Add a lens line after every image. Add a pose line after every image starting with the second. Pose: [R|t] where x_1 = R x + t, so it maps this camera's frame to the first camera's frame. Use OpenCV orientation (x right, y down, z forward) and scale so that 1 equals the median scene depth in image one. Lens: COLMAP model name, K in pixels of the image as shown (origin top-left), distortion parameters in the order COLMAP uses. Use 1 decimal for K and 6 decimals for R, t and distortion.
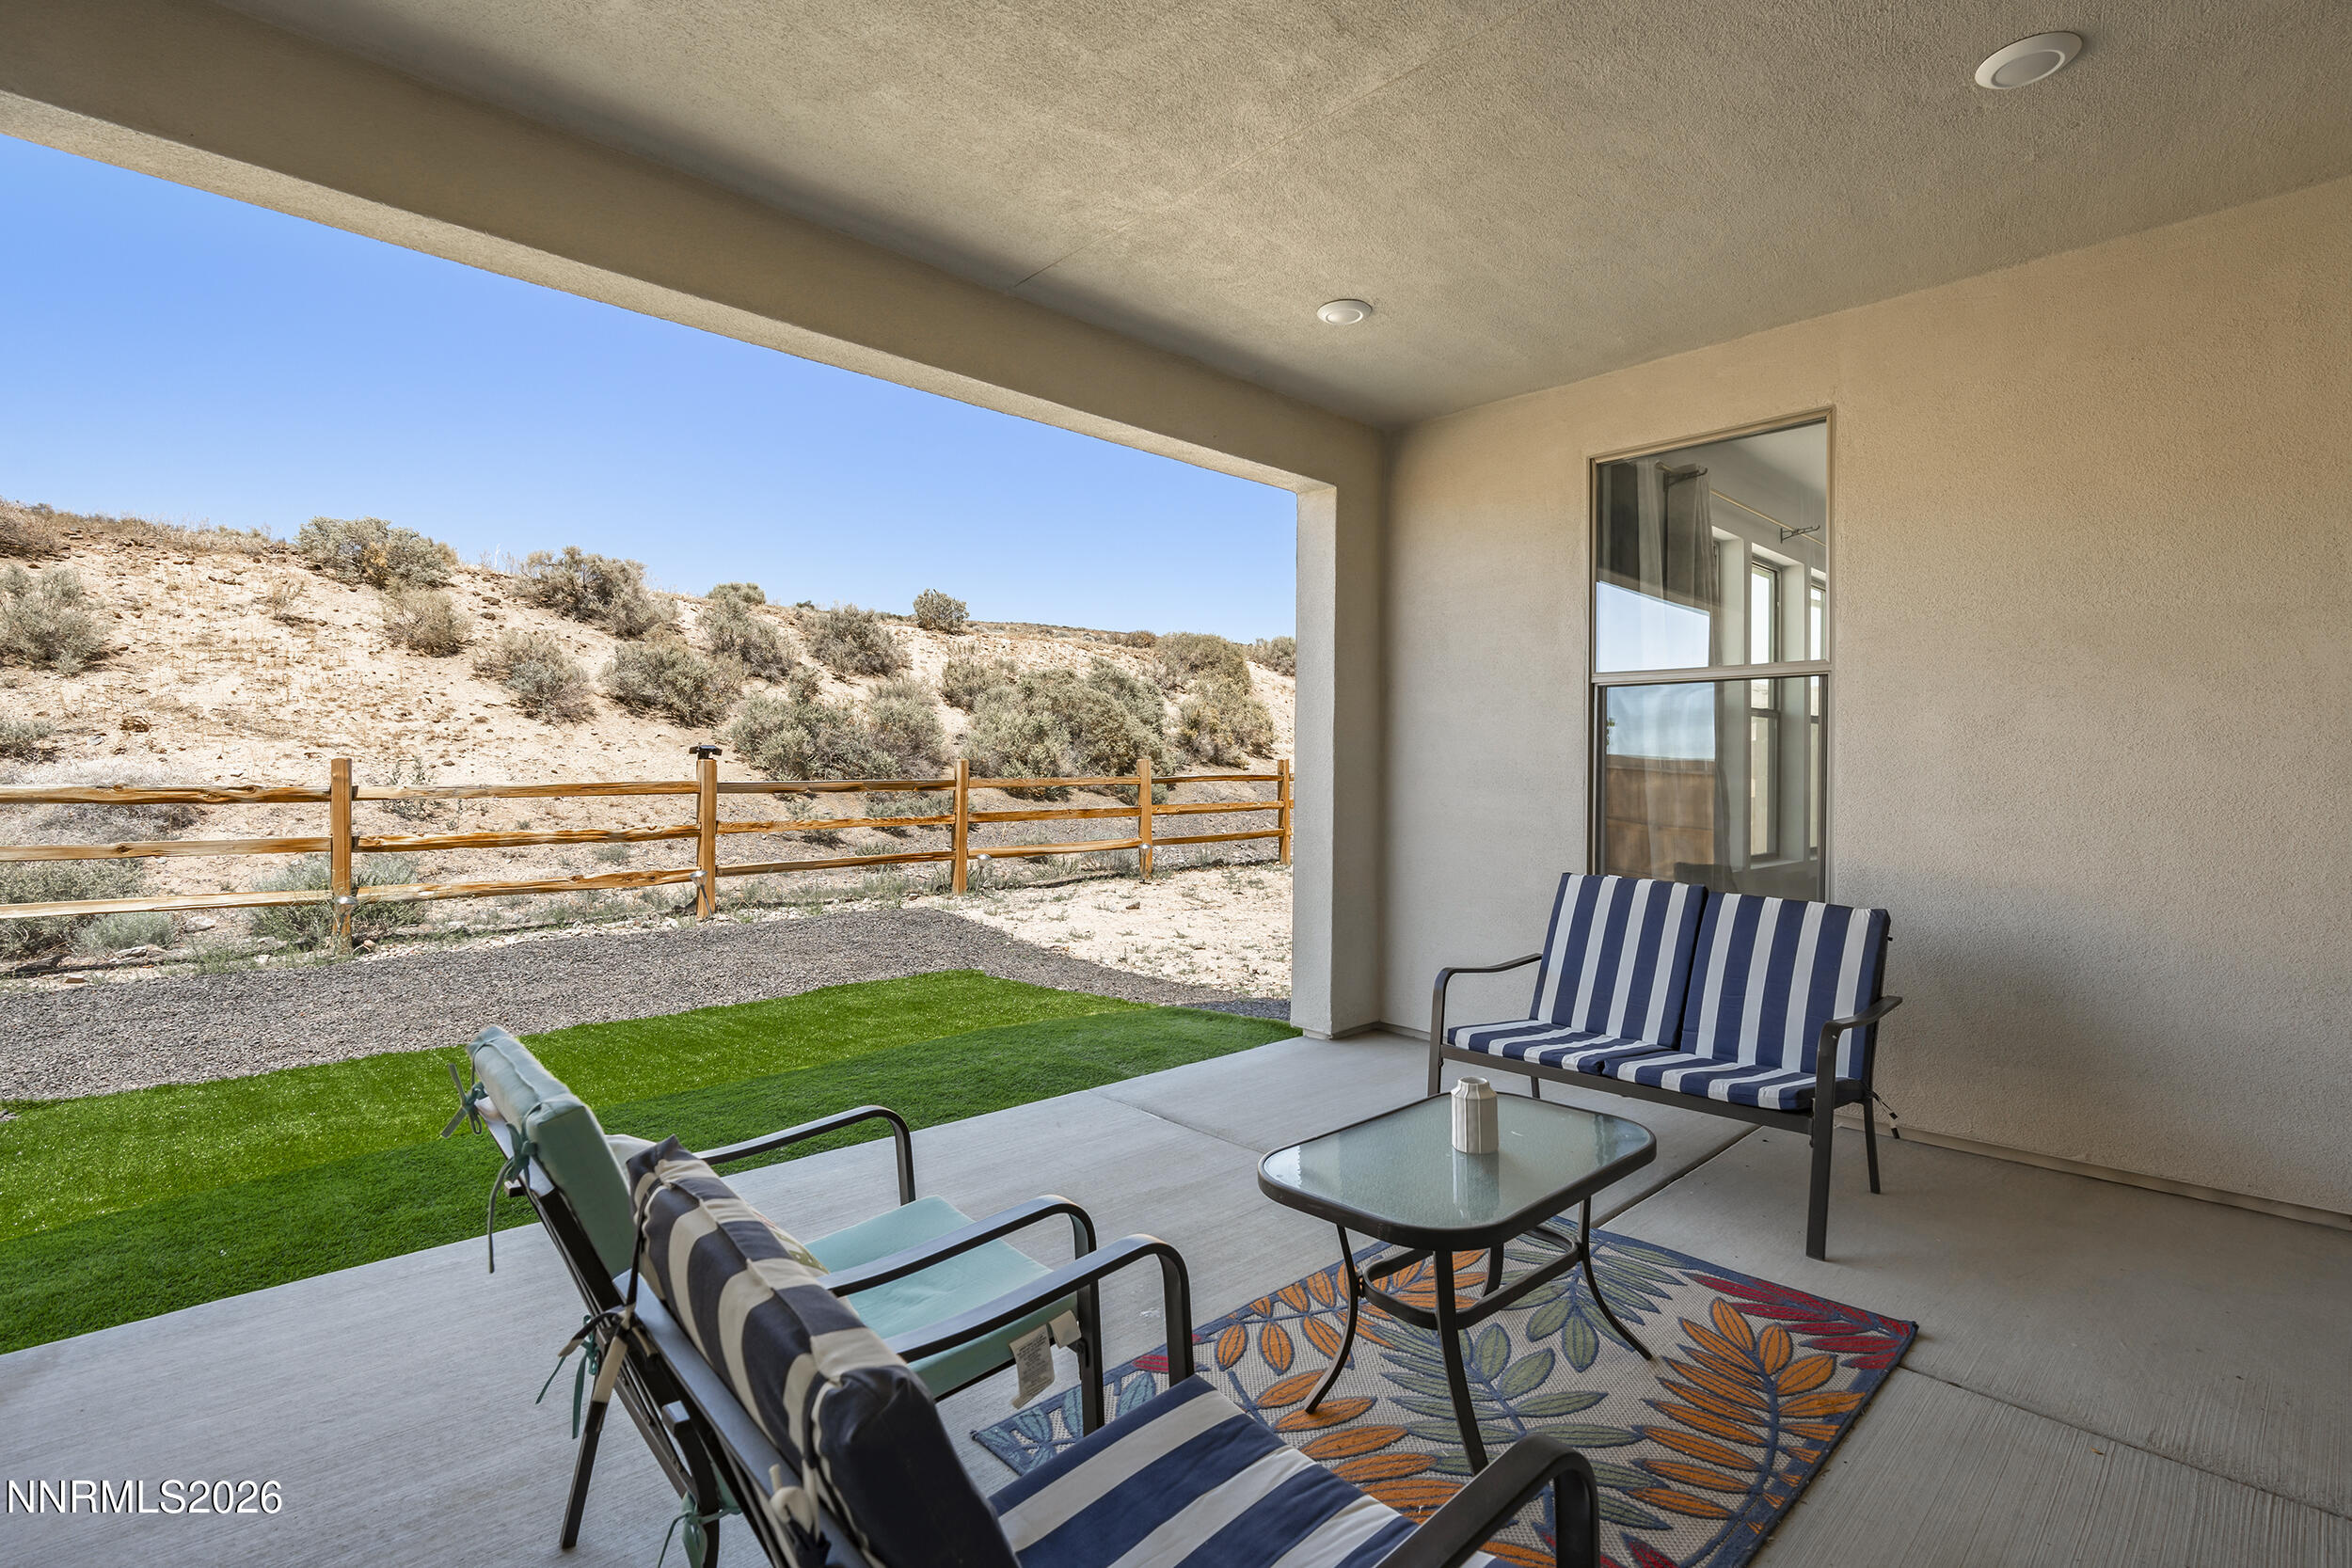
lens RADIAL K [[1073.1, 0, 1189.4], [0, 1073.1, 777.2], [0, 0, 1]] dist [-0.012552, 0.003024]
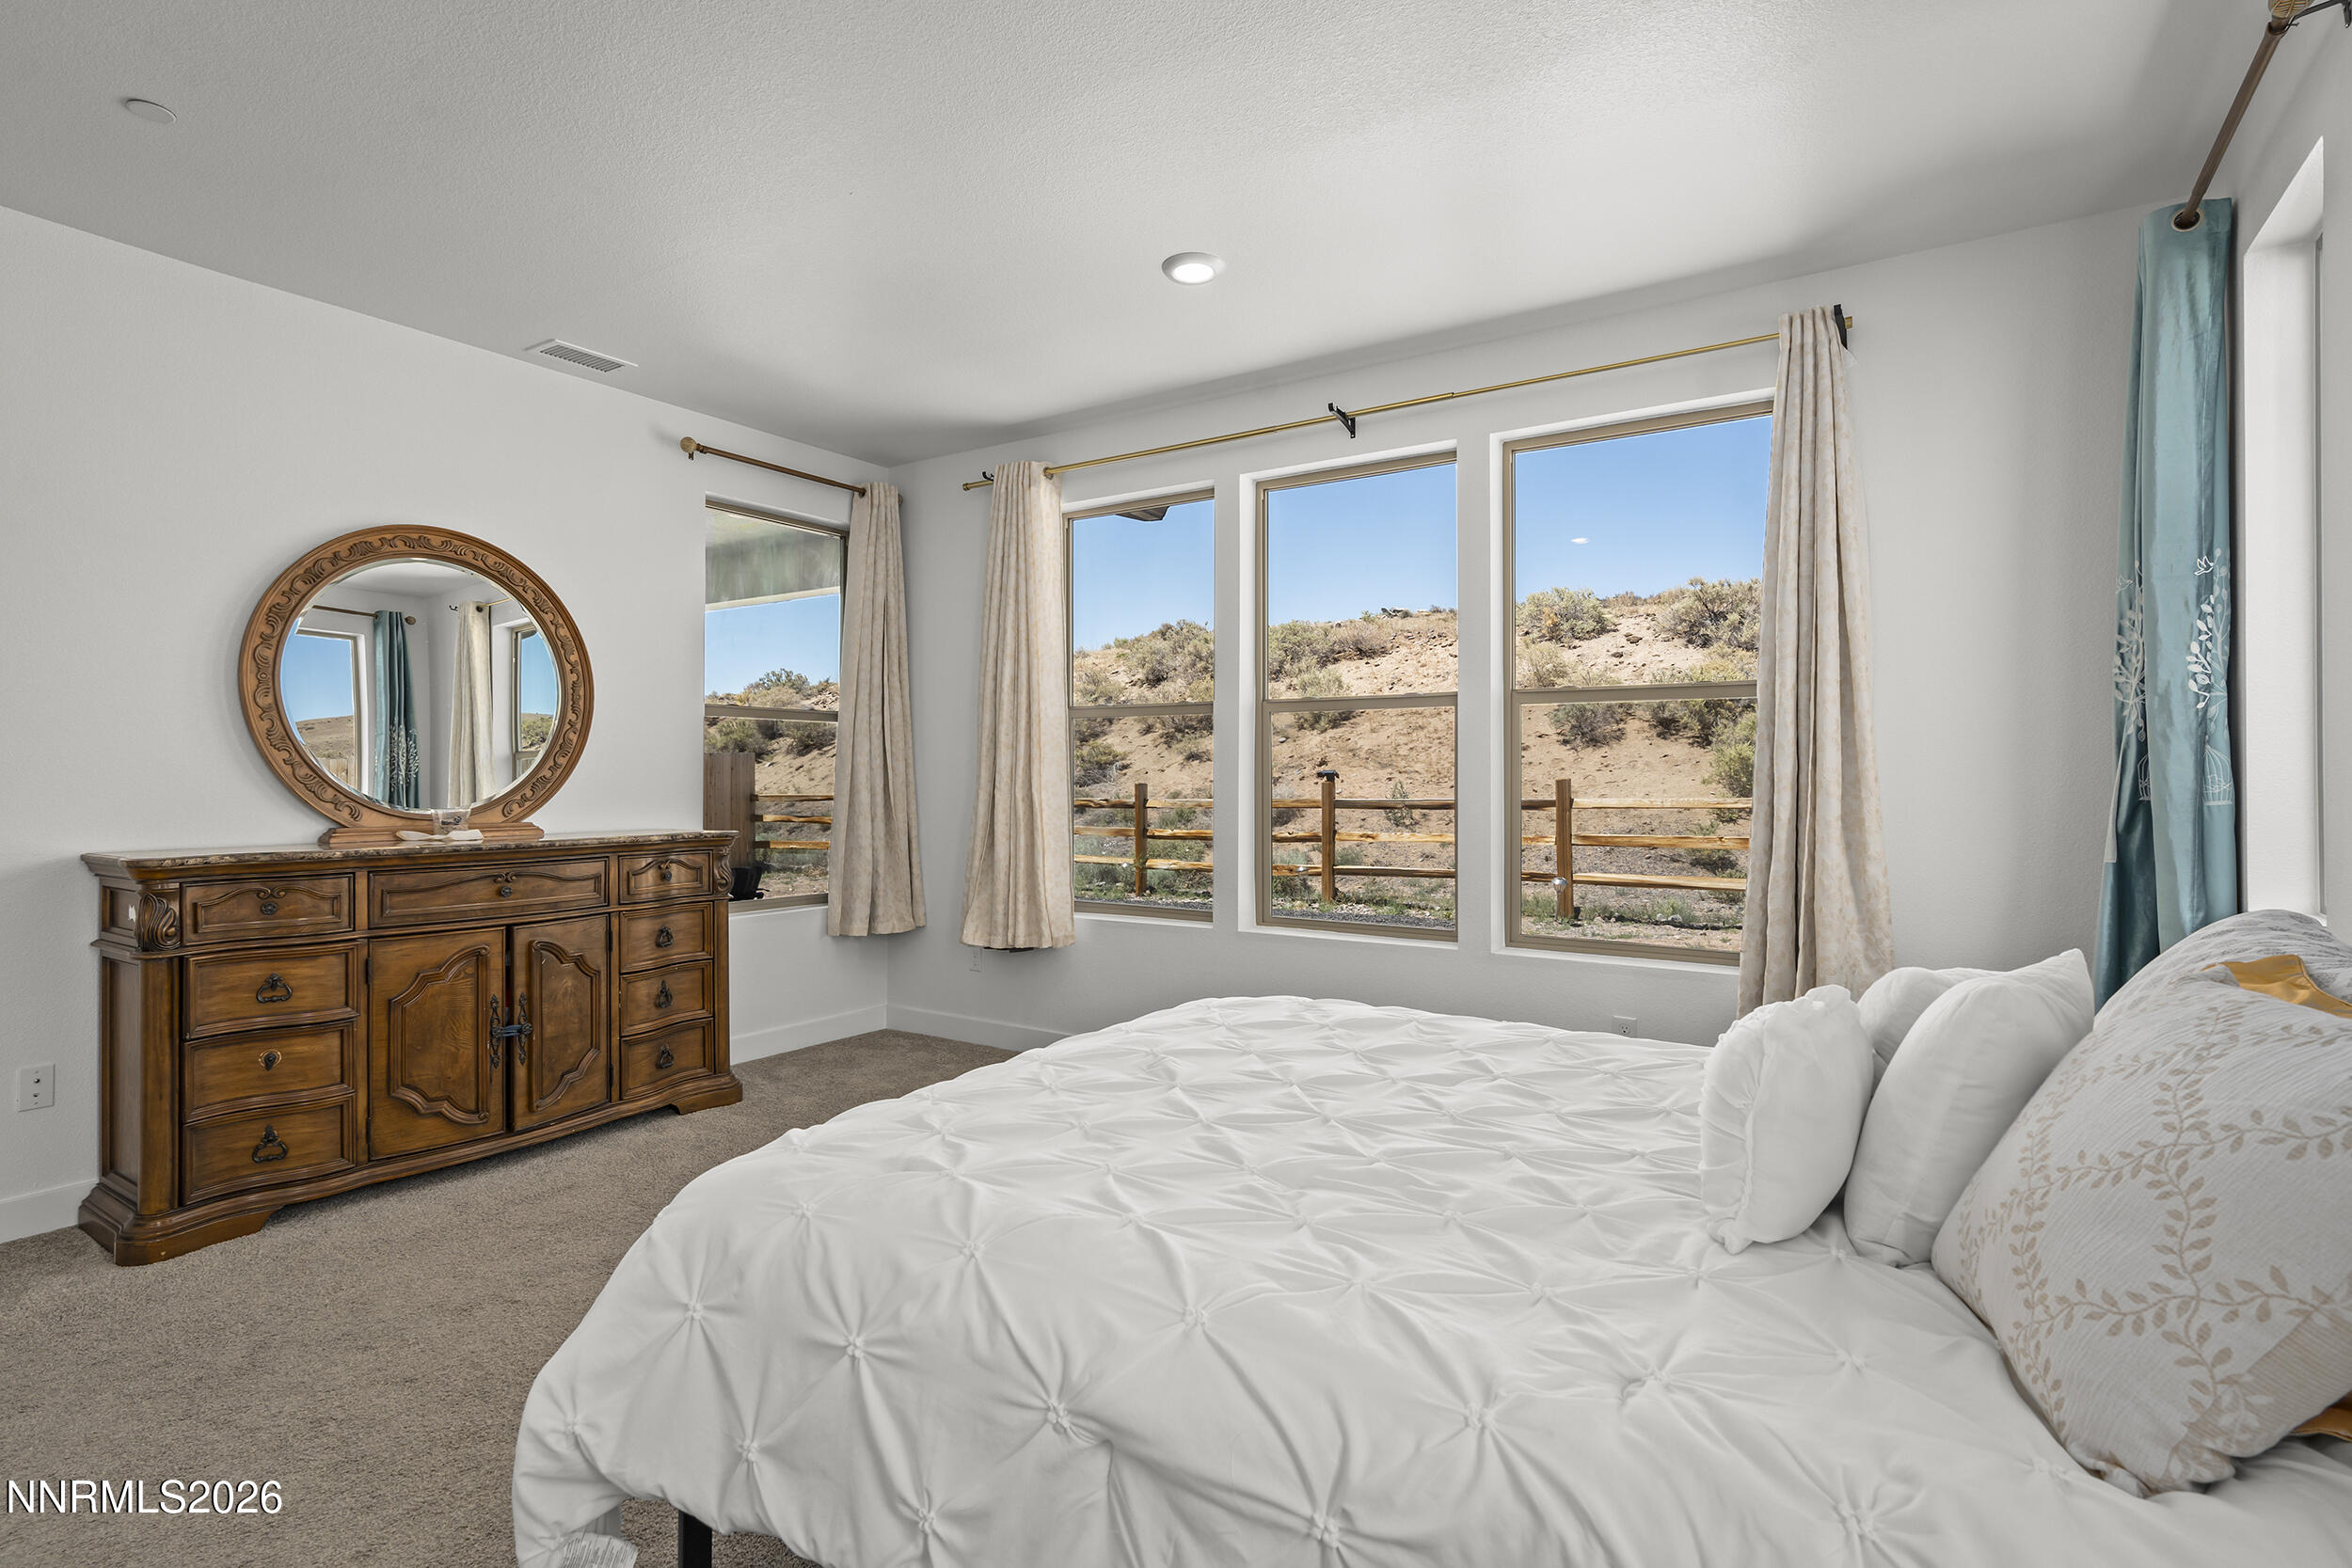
lens RADIAL K [[1149.0, 0, 1178.0], [0, 1149.0, 790.1], [0, 0, 1]] dist [0.000579, 0.000017]
pose [[0.231413, -0.000541, -0.972855, 0.449612], [-0.003968, 0.999991, -0.001500, -0.001942], [0.972848, 0.004207, 0.231409, 0.274931]]
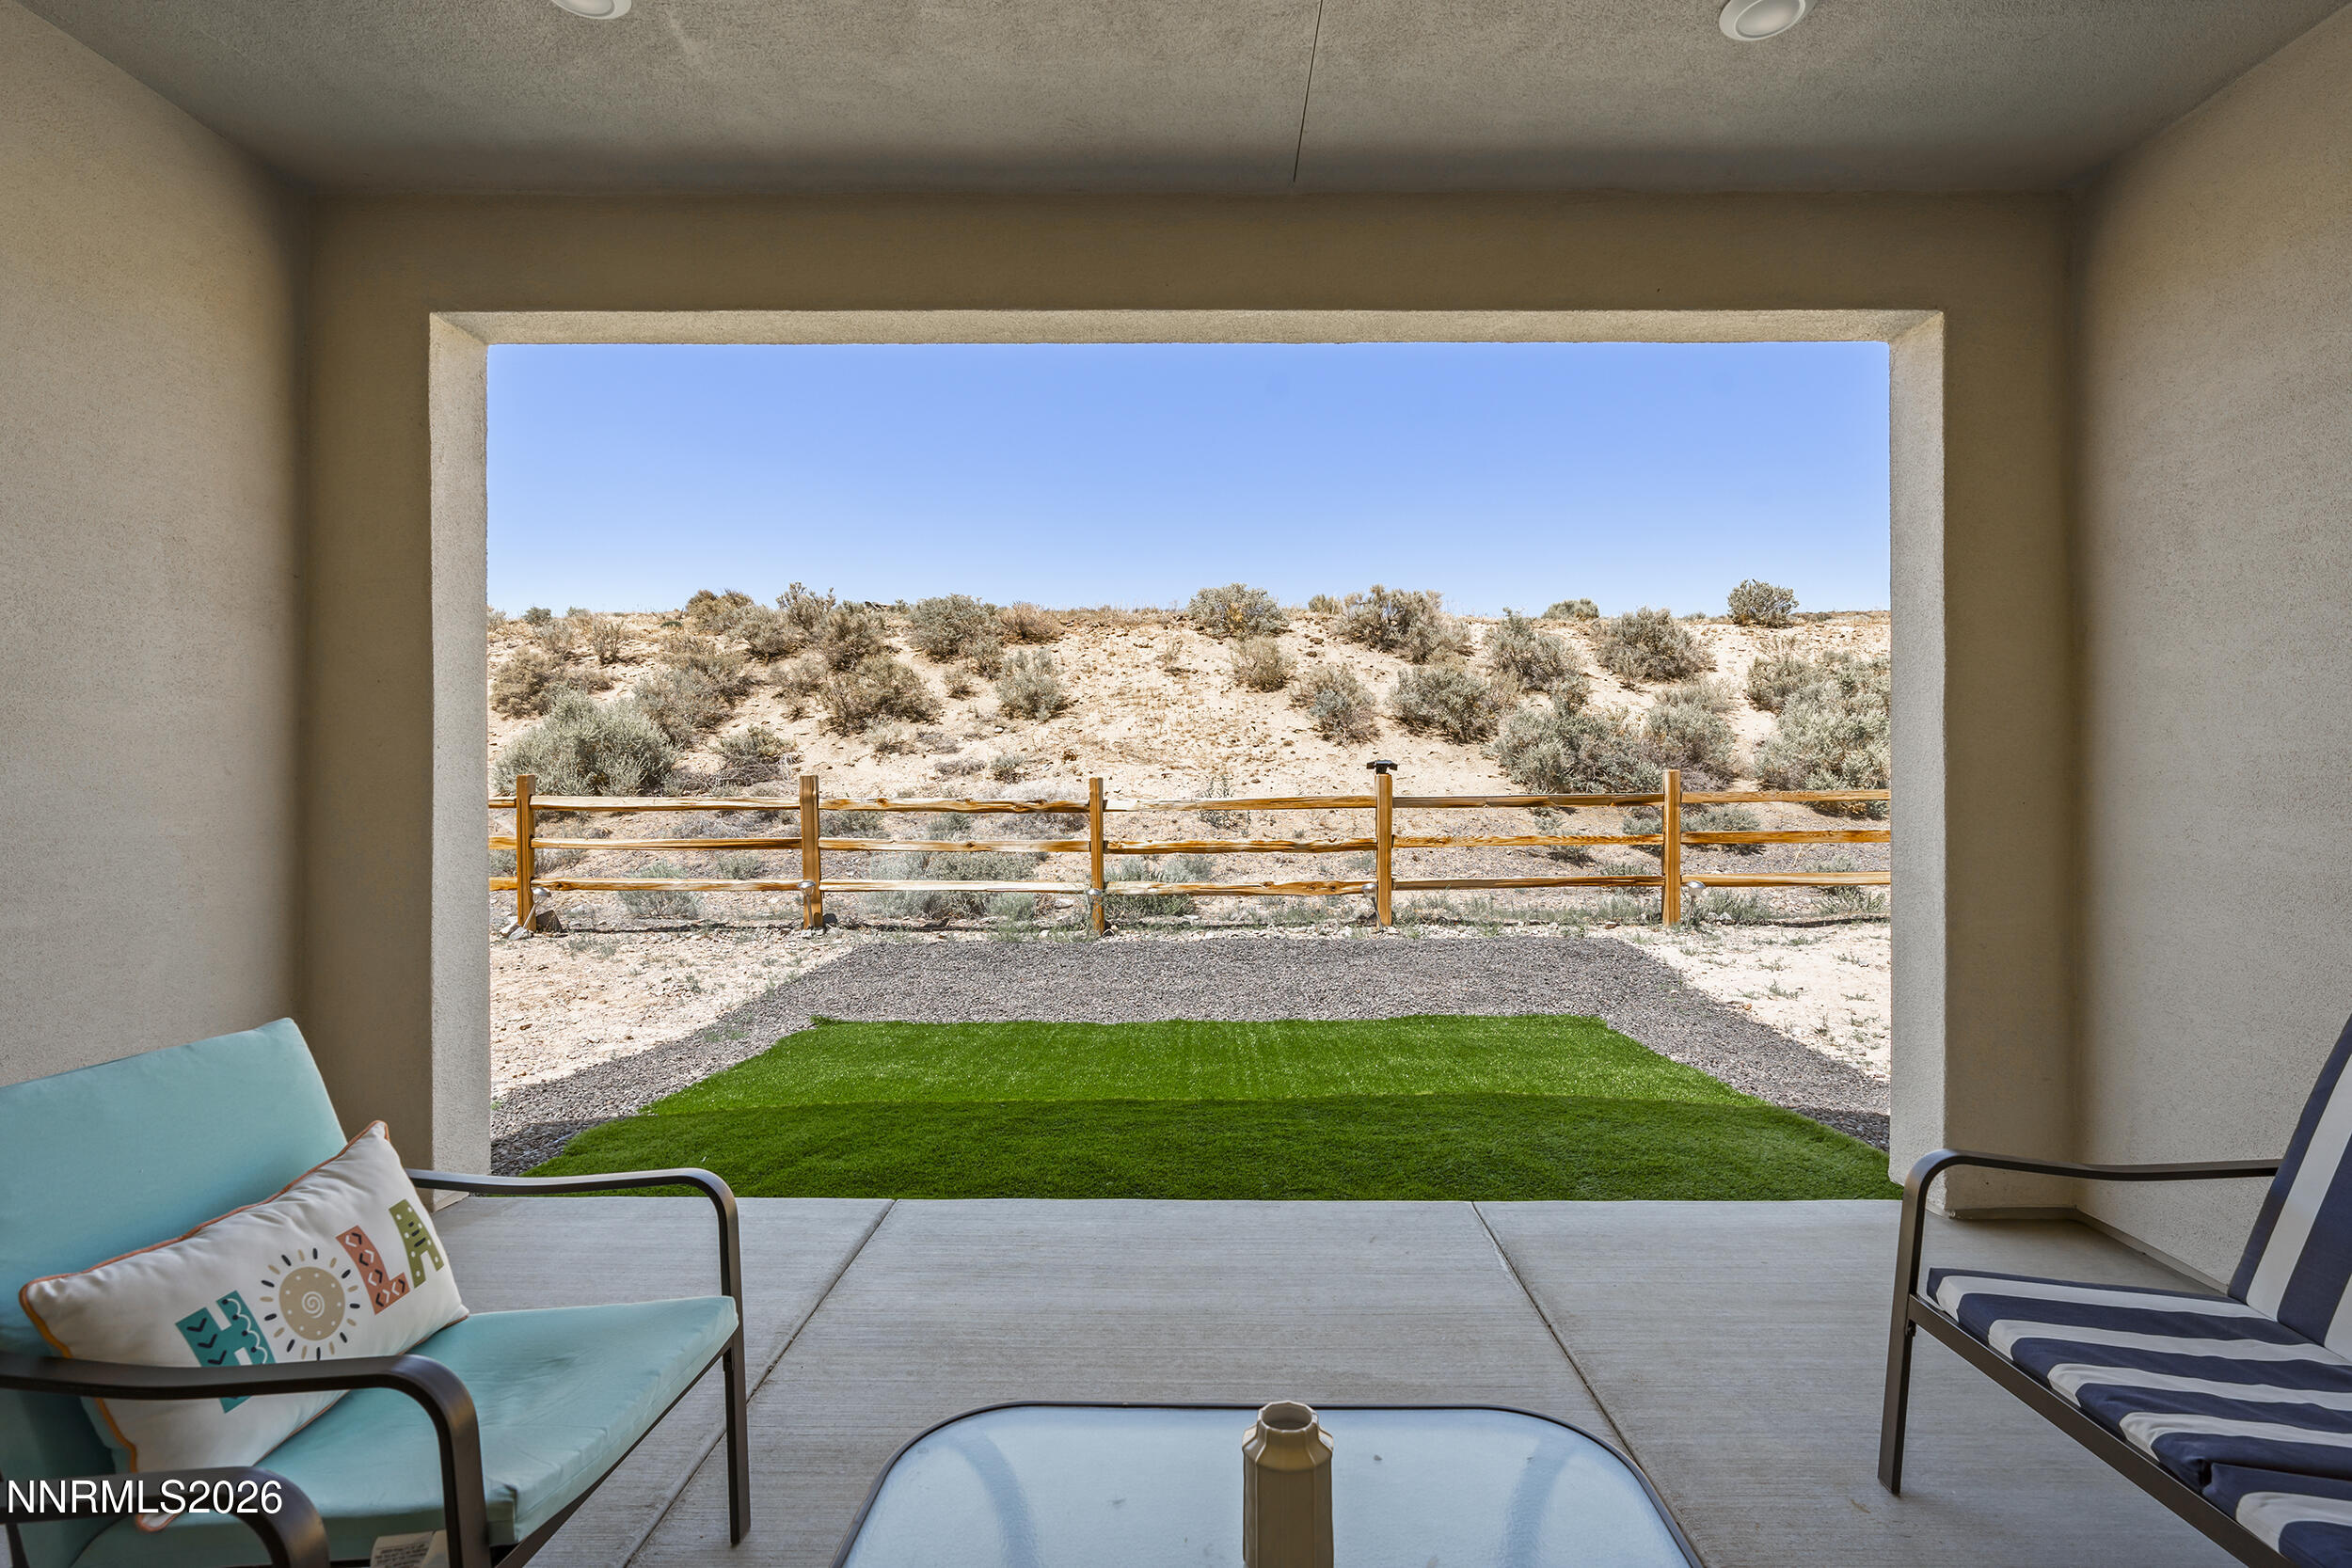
lens RADIAL K [[1073.1, 0, 1179.8], [0, 1073.1, 787.2], [0, 0, 1]] dist [-0.012552, 0.003024]
pose [[0.723676, -0.006505, -0.690109, 0.061653], [0.003773, 0.999978, -0.005469, 0.000262], [0.690129, 0.001354, 0.723685, 0.067771]]
